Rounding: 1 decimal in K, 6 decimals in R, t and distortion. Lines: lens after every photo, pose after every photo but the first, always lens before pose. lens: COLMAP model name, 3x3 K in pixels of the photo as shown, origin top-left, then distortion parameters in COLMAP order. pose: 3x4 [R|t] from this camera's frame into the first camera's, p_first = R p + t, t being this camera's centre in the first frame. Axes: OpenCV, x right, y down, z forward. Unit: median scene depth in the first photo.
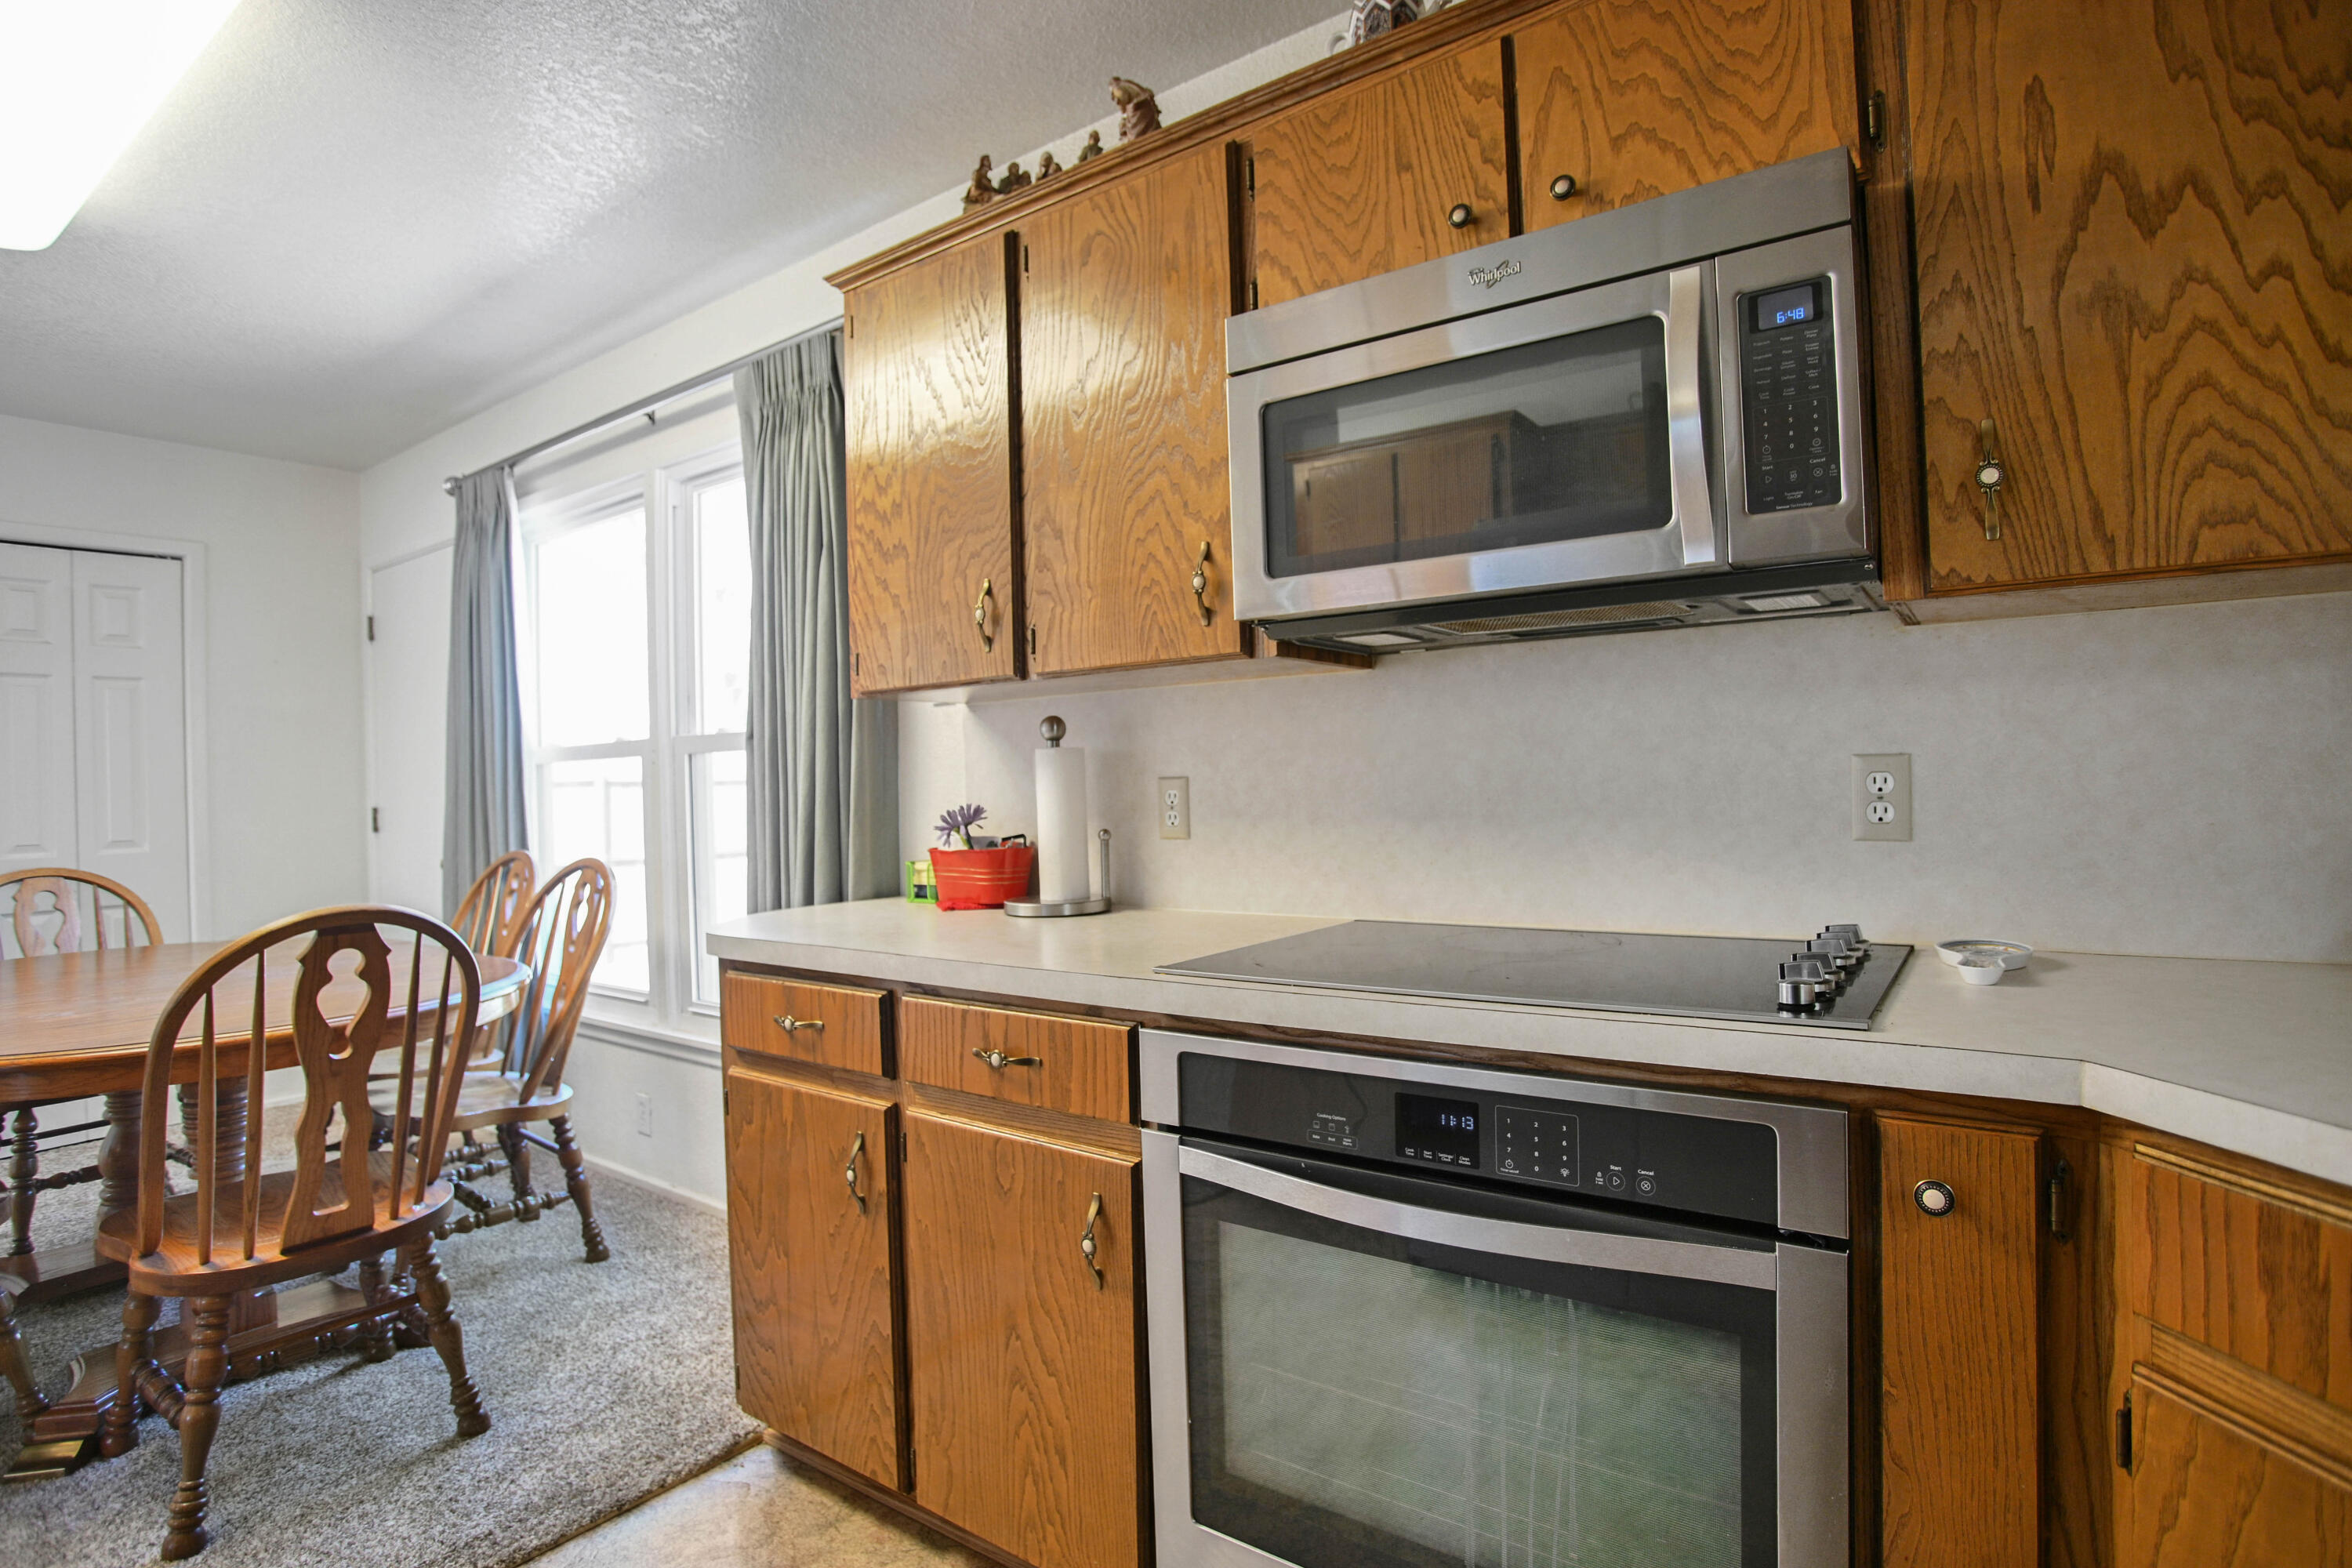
lens RADIAL K [[1191.8, 0, 1175.4], [0, 1191.8, 771.9], [0, 0, 1]] dist [-0.089268, 0.040005]
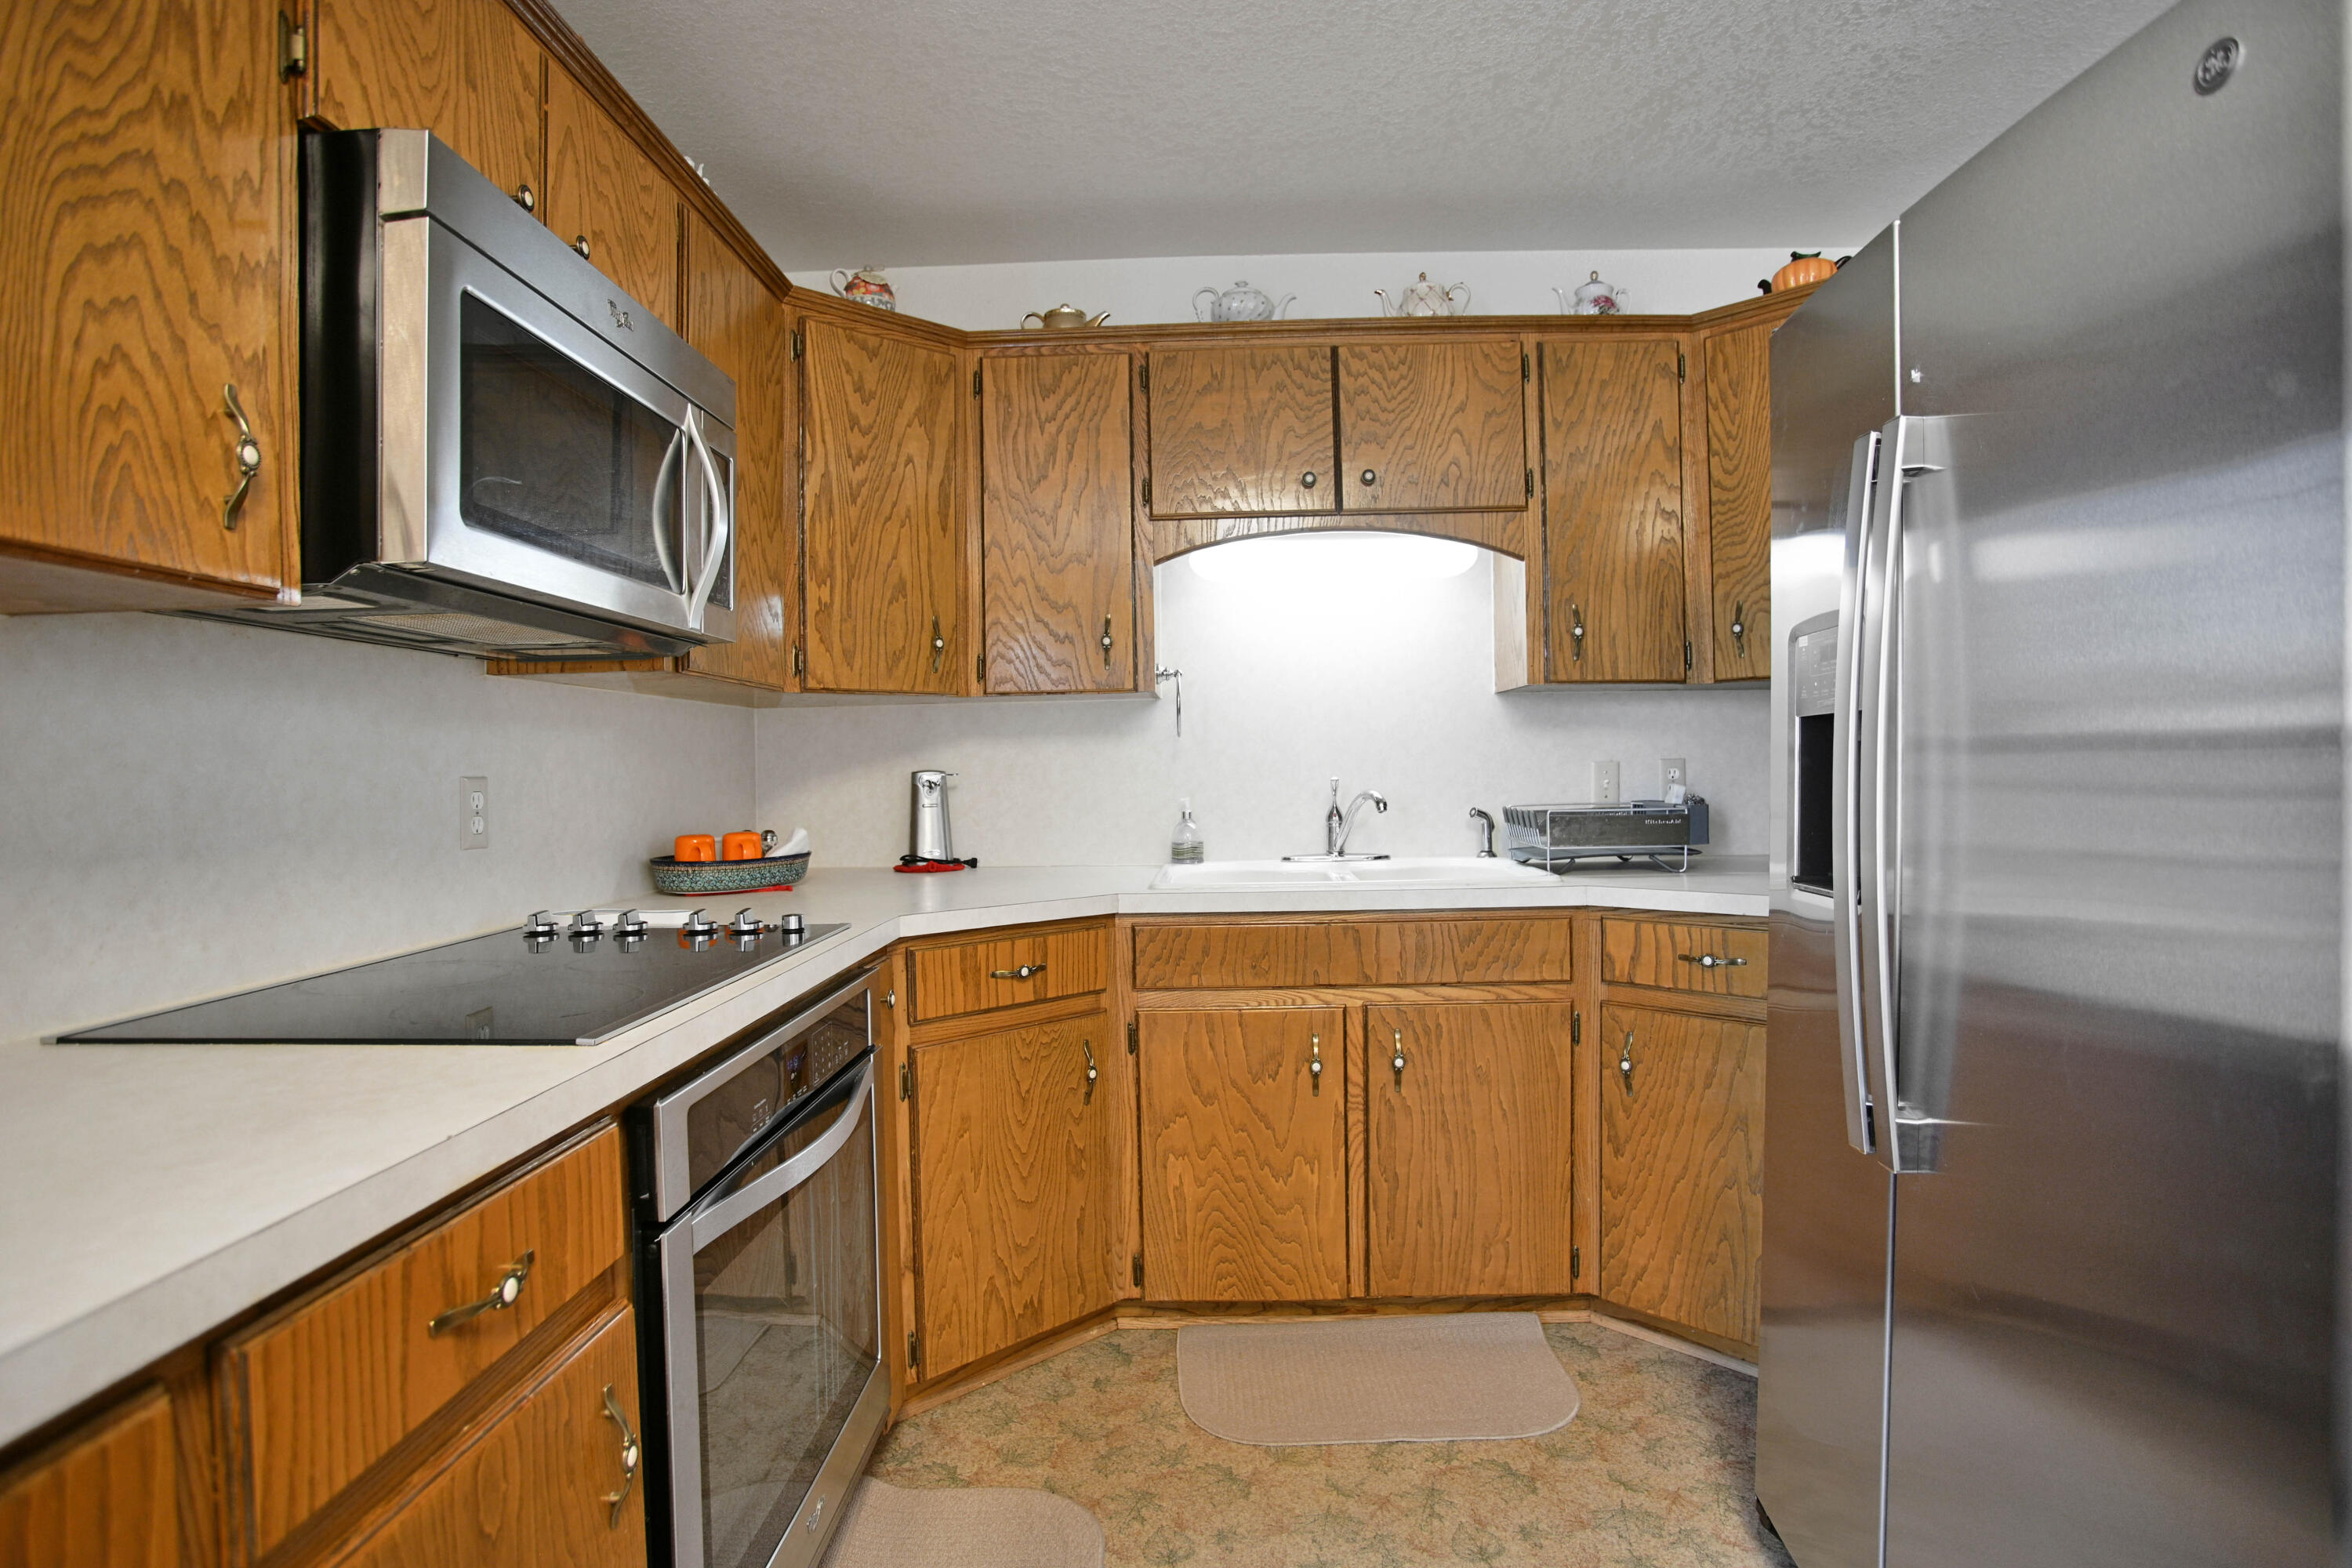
lens RADIAL K [[1191.8, 0, 1175.4], [0, 1191.8, 771.9], [0, 0, 1]] dist [-0.089268, 0.040005]
pose [[-0.567096, 0.032756, 0.823000, -0.590233], [0.027918, 0.999399, -0.020539, 0.017685], [-0.823178, 0.011329, -0.567670, 0.800434]]
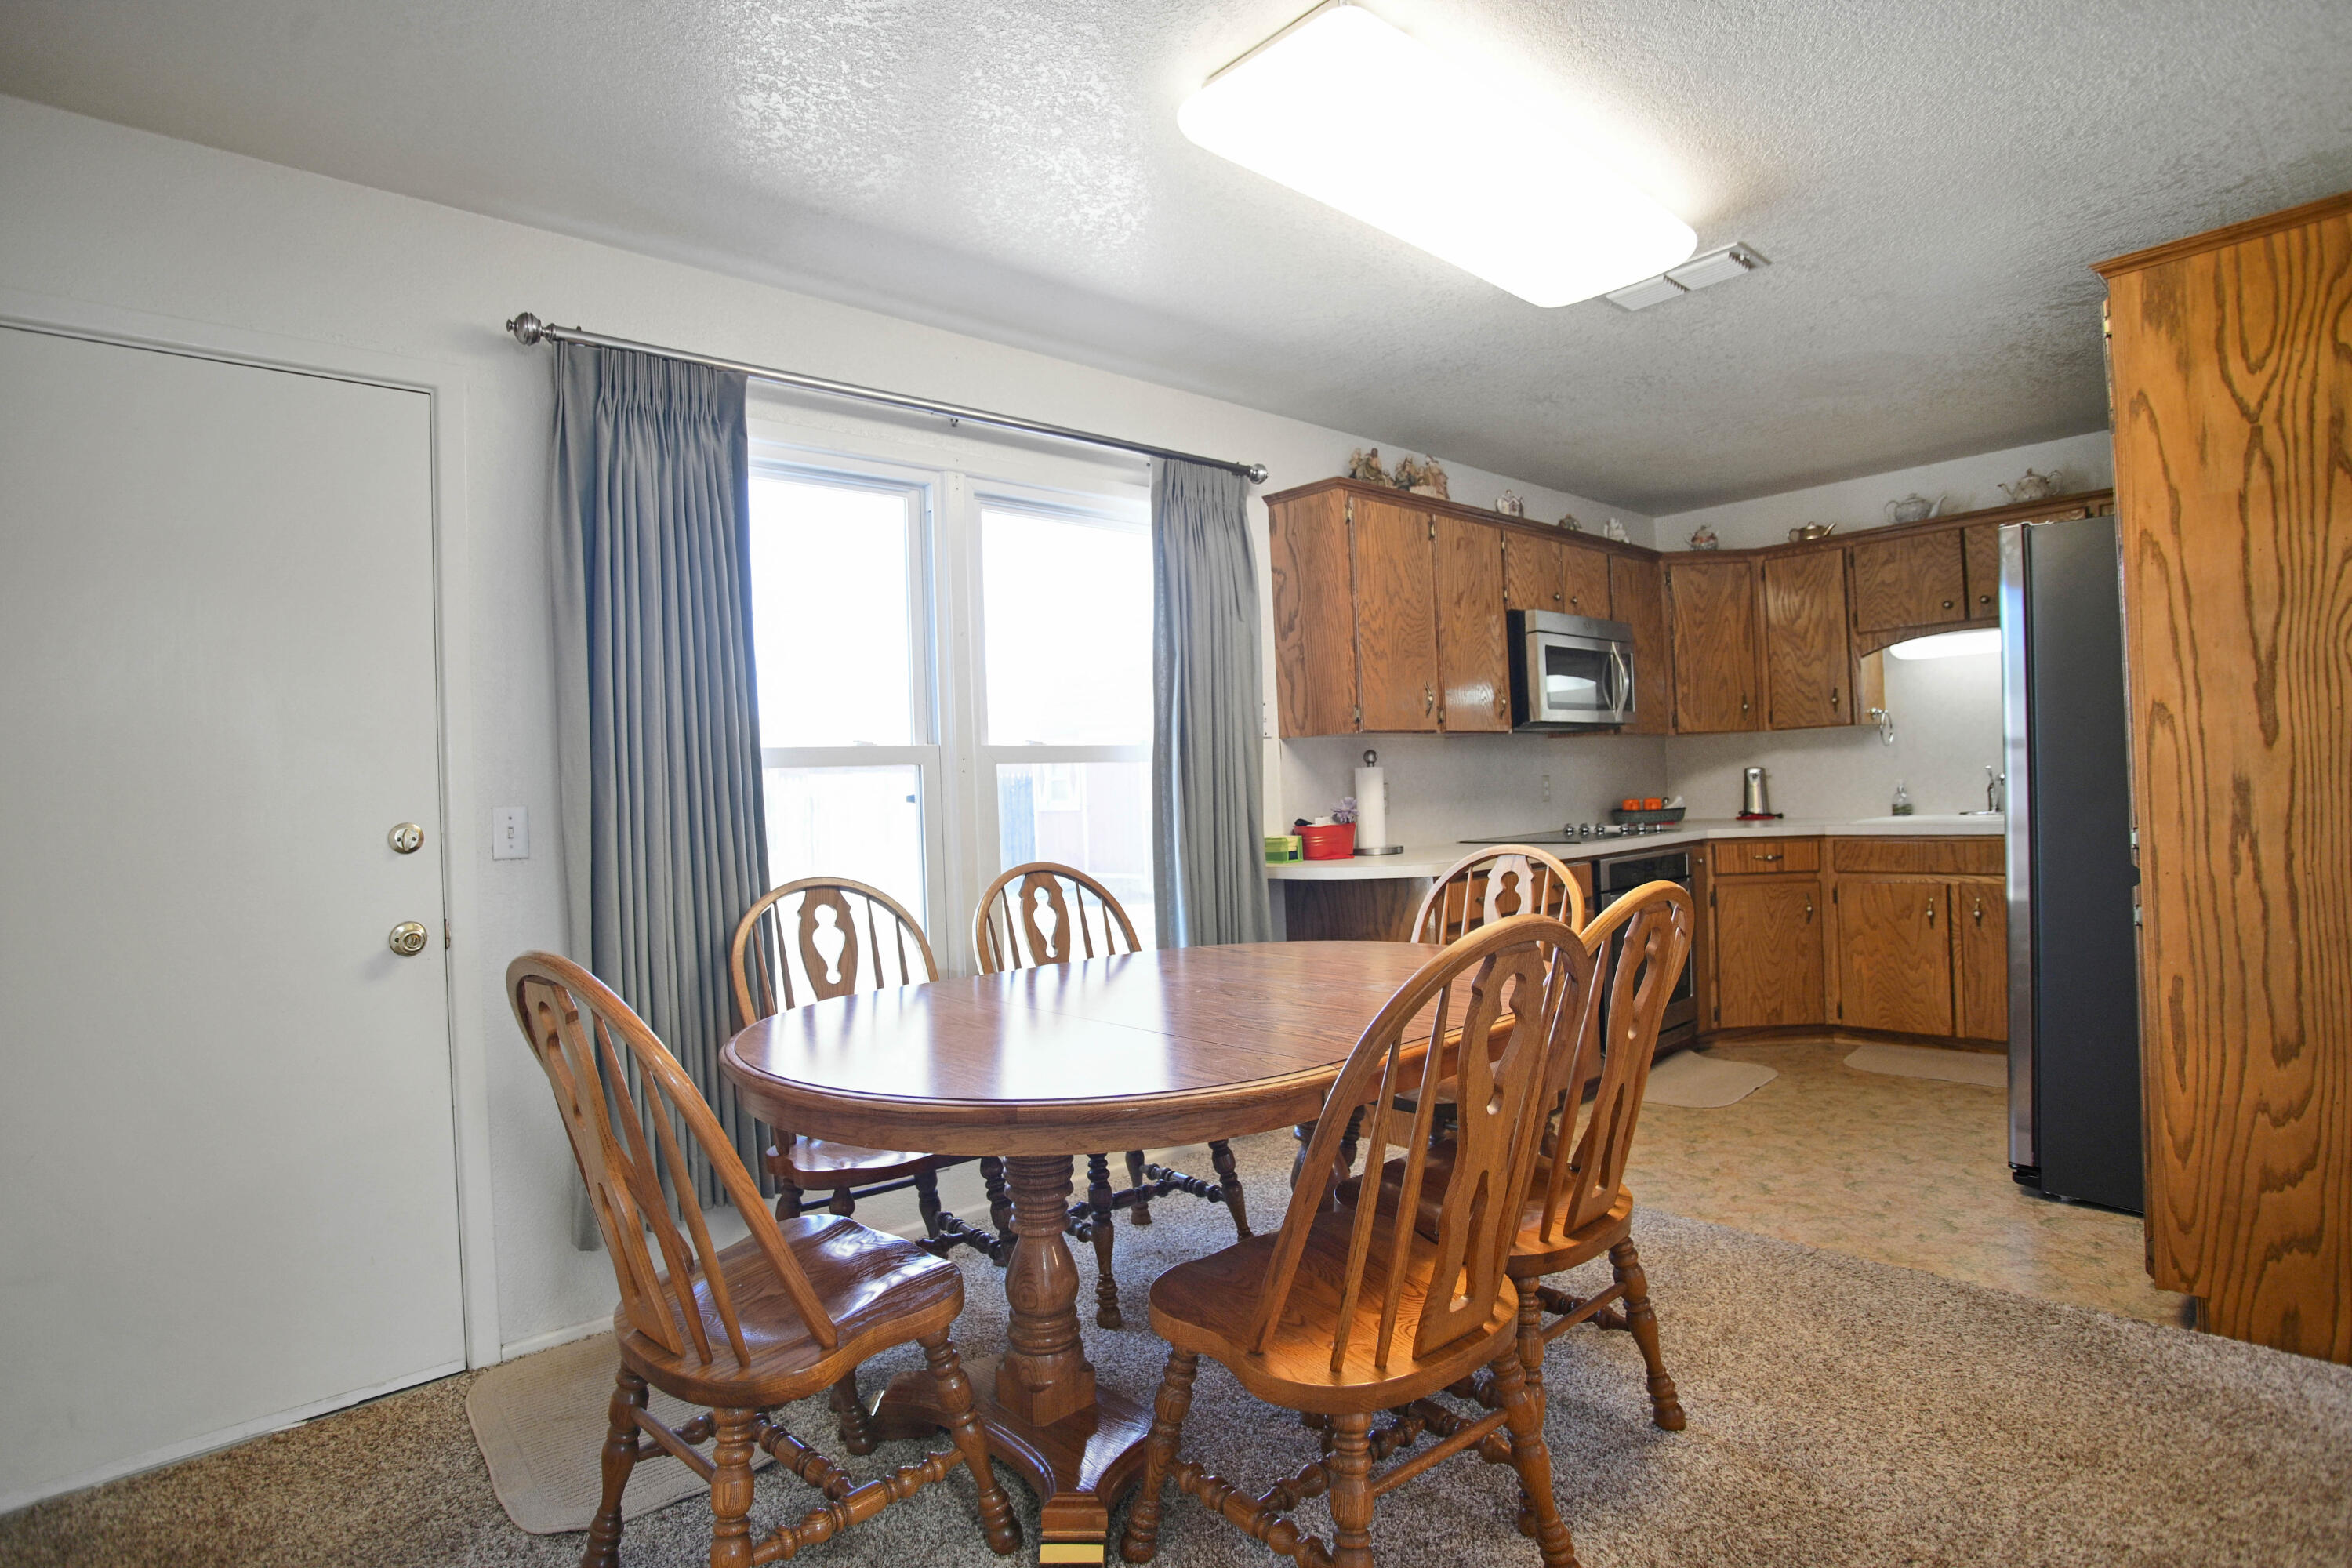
lens RADIAL K [[1189.0, 0, 1175.9], [0, 1189.0, 775.7], [0, 0, 1]] dist [-0.080330, 0.033106]
pose [[0.205926, 0.030130, 0.978104, -2.167376], [0.029277, 0.998889, -0.036934, 0.058112], [-0.978130, 0.036242, 0.204815, 0.991421]]
